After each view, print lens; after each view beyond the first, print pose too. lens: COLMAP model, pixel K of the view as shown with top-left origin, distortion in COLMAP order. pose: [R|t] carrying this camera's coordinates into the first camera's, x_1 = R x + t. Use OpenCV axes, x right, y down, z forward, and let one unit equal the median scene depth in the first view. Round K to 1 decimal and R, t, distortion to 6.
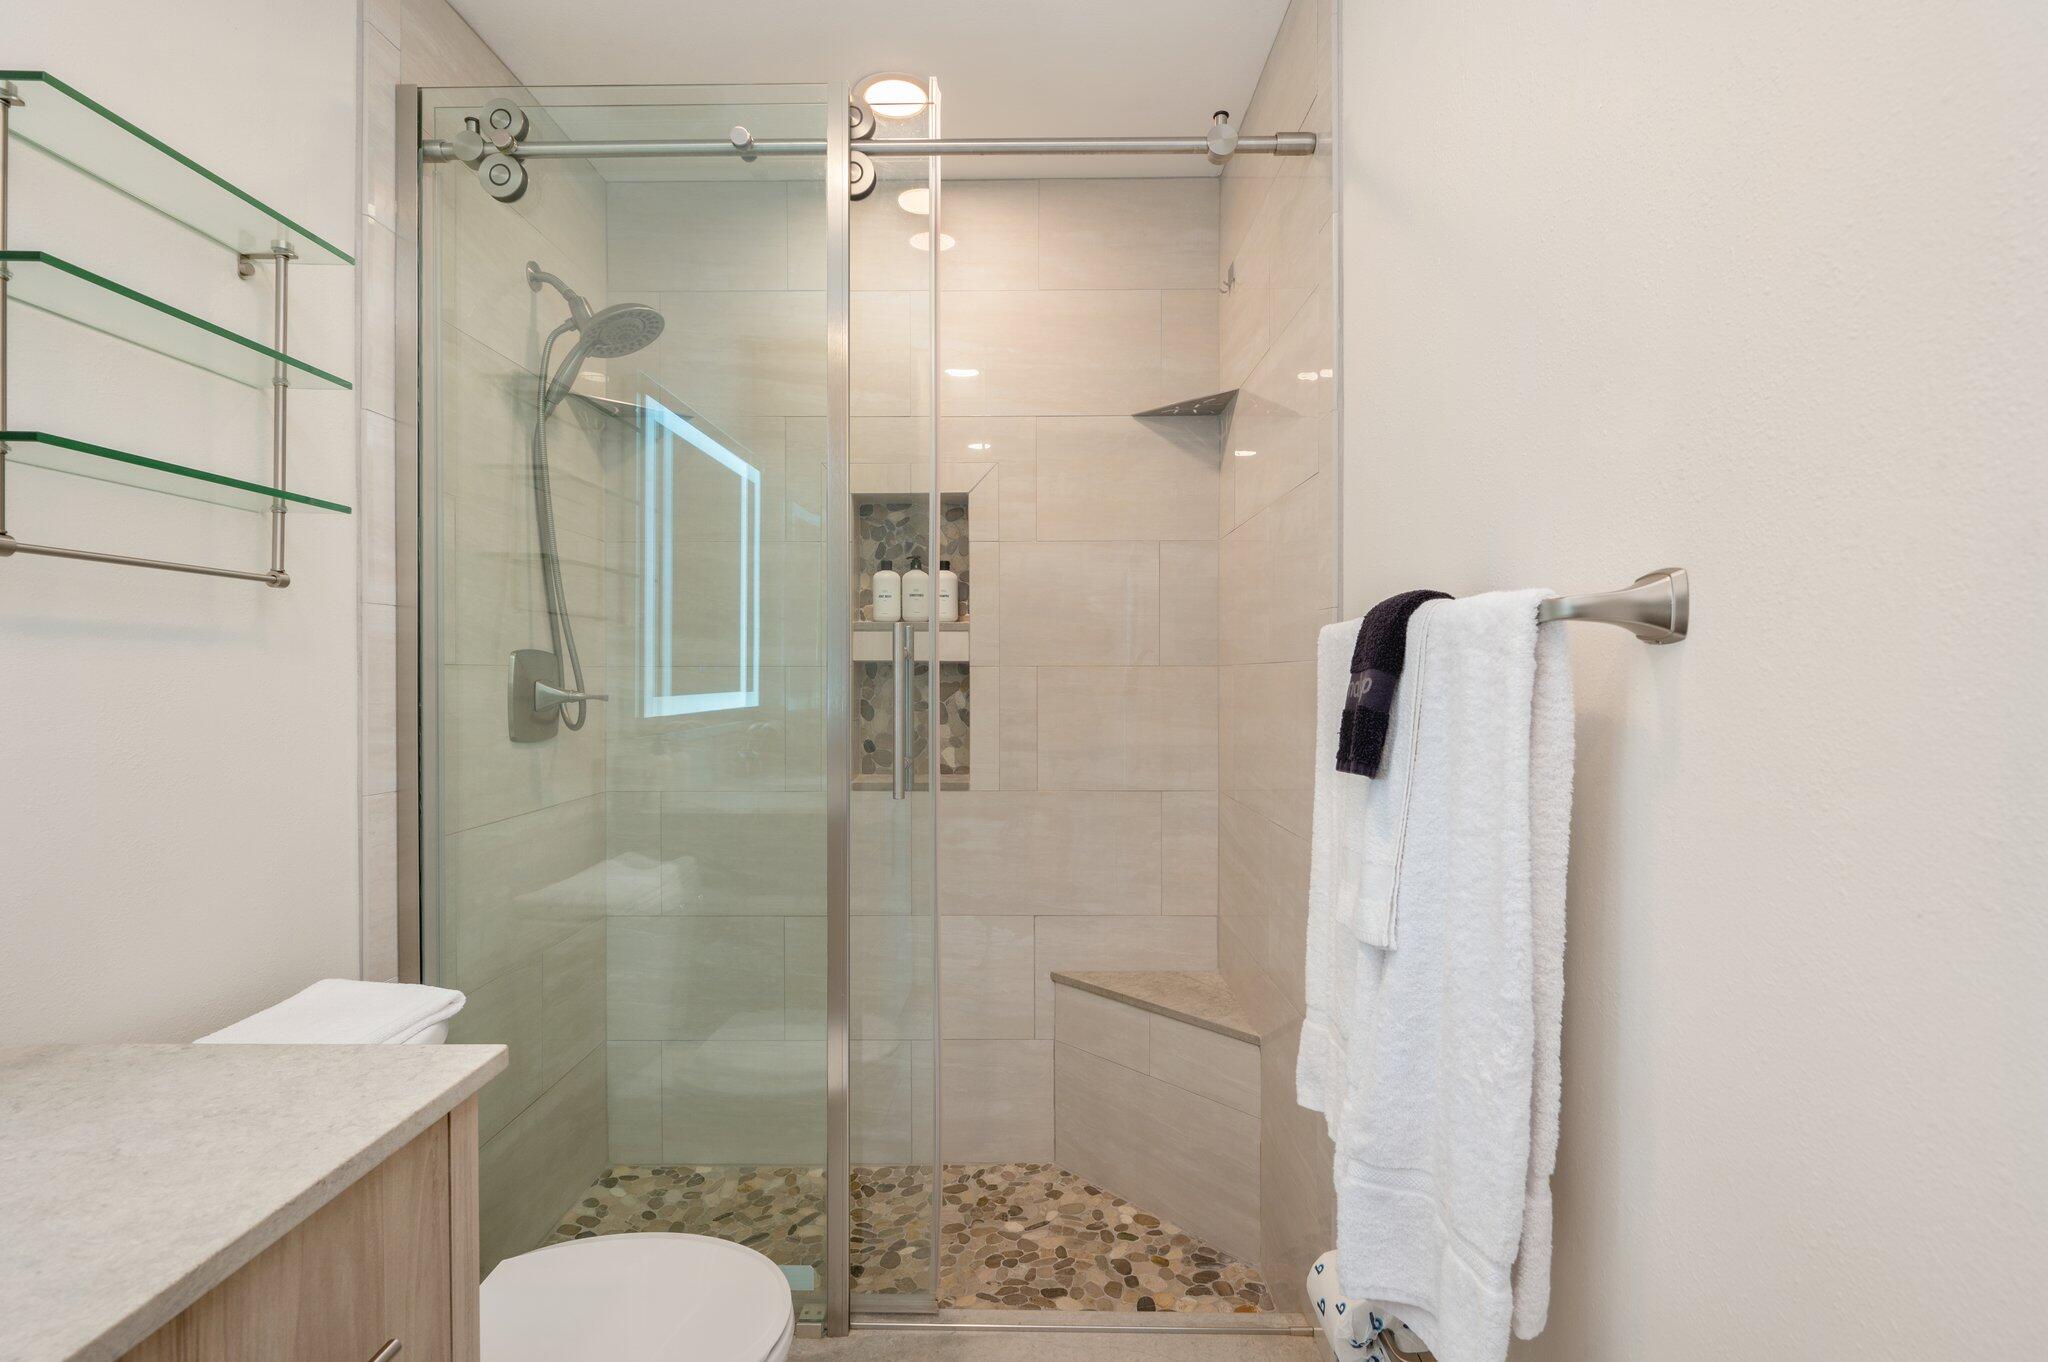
lens RADIAL K [[969.1, 0, 1025.2], [0, 969.1, 682.8], [0, 0, 1]] dist [0.000675, -0.000058]
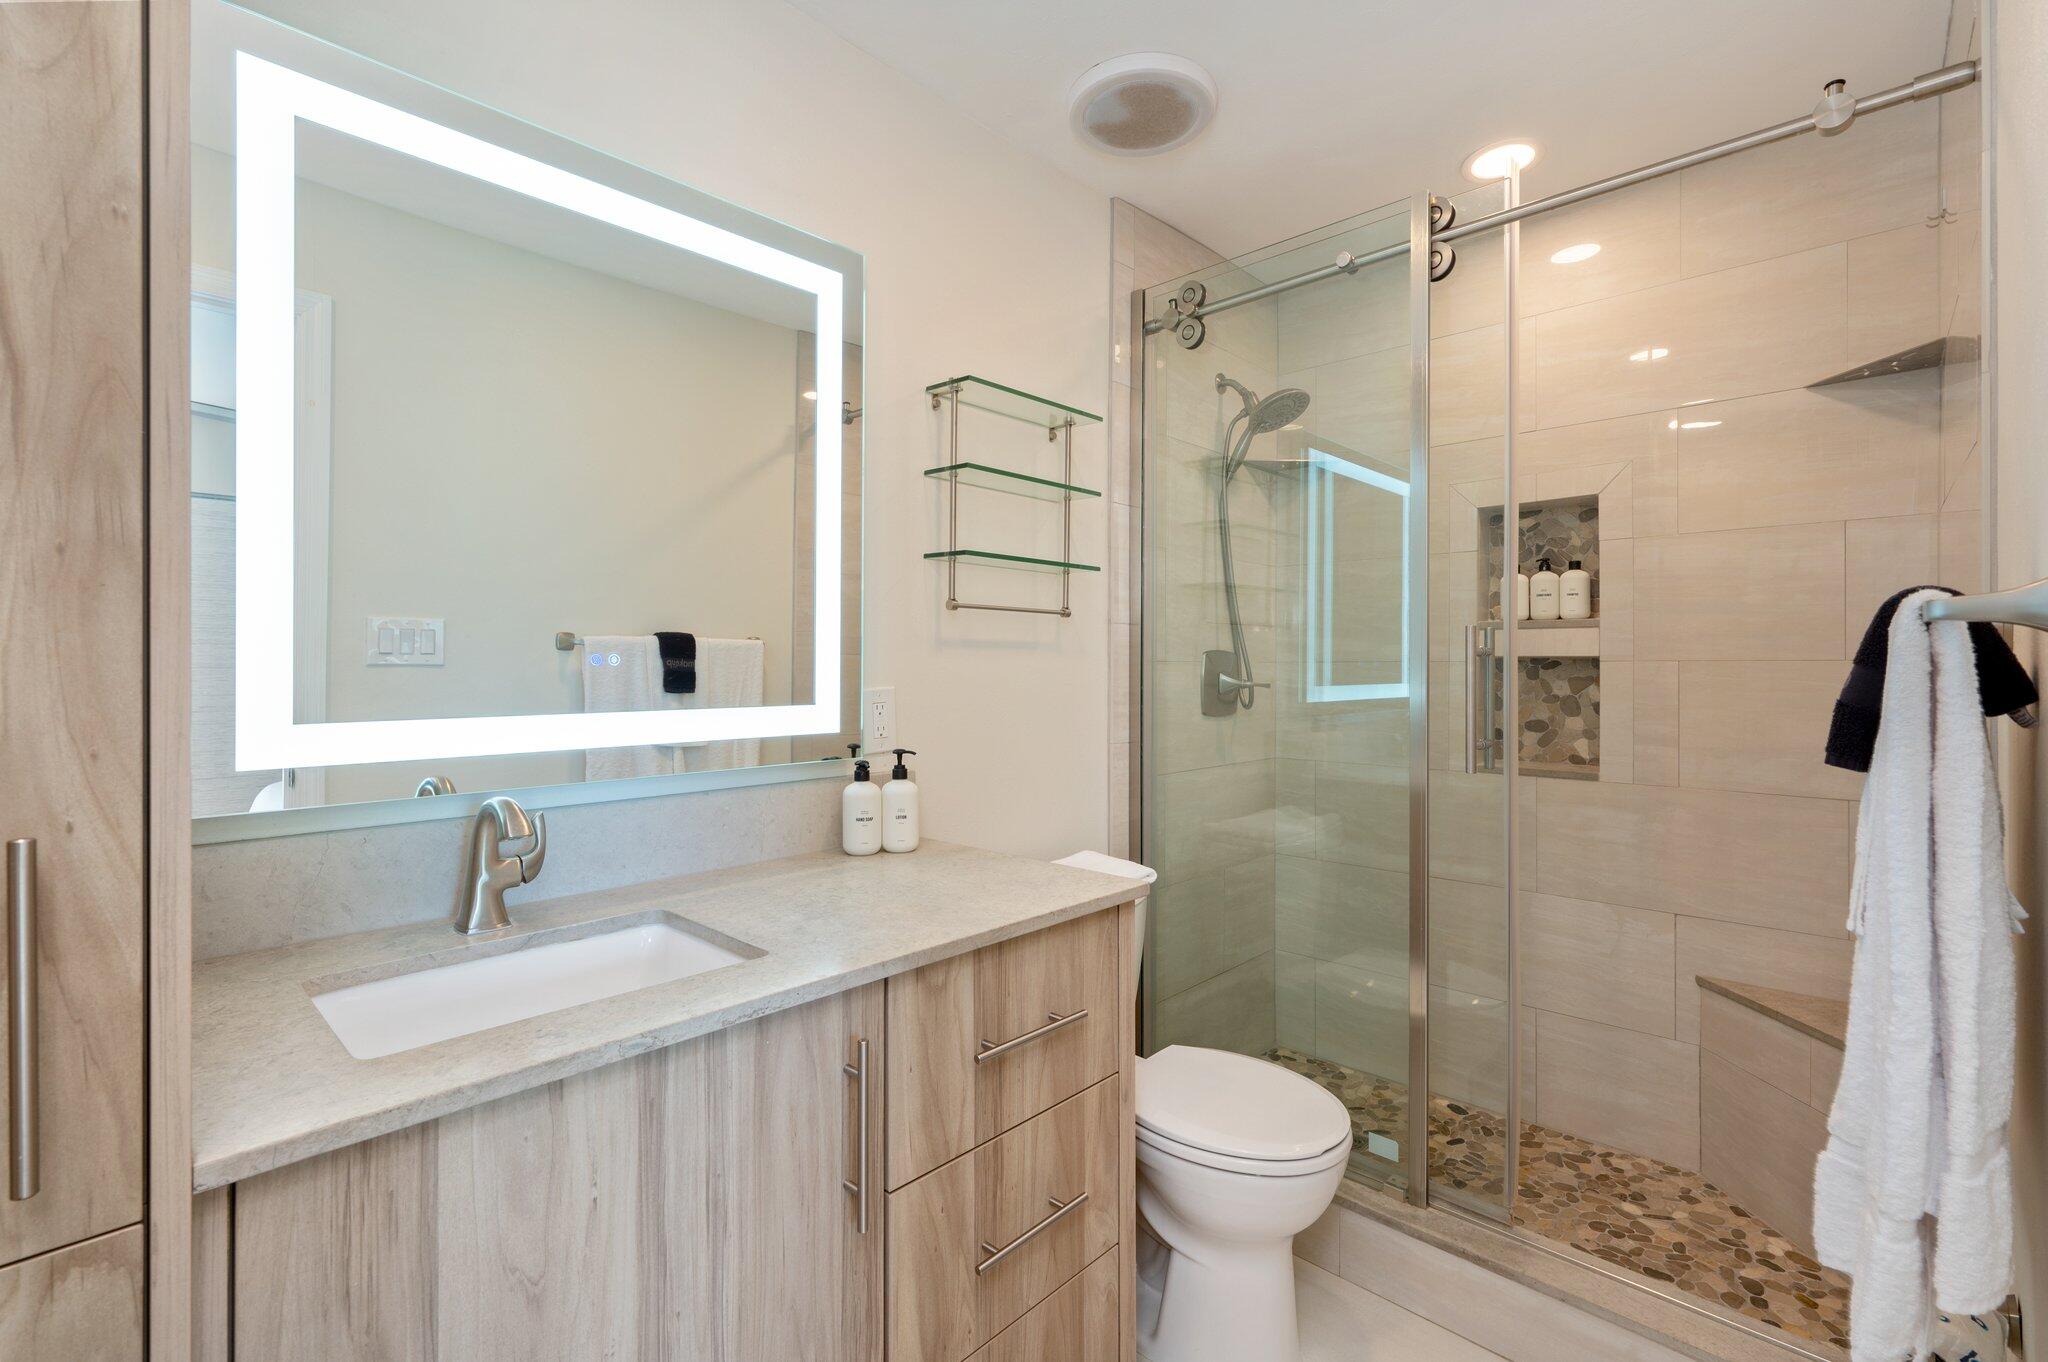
lens RADIAL K [[901.7, 0, 1023.5], [0, 901.7, 673.9], [0, 0, 1]] dist [0.001370, -0.000103]
pose [[0.734642, 0.006588, -0.678423, 0.167161], [-0.007886, 0.999968, 0.001172, 0.000459], [0.678409, 0.004489, 0.734671, -0.144967]]
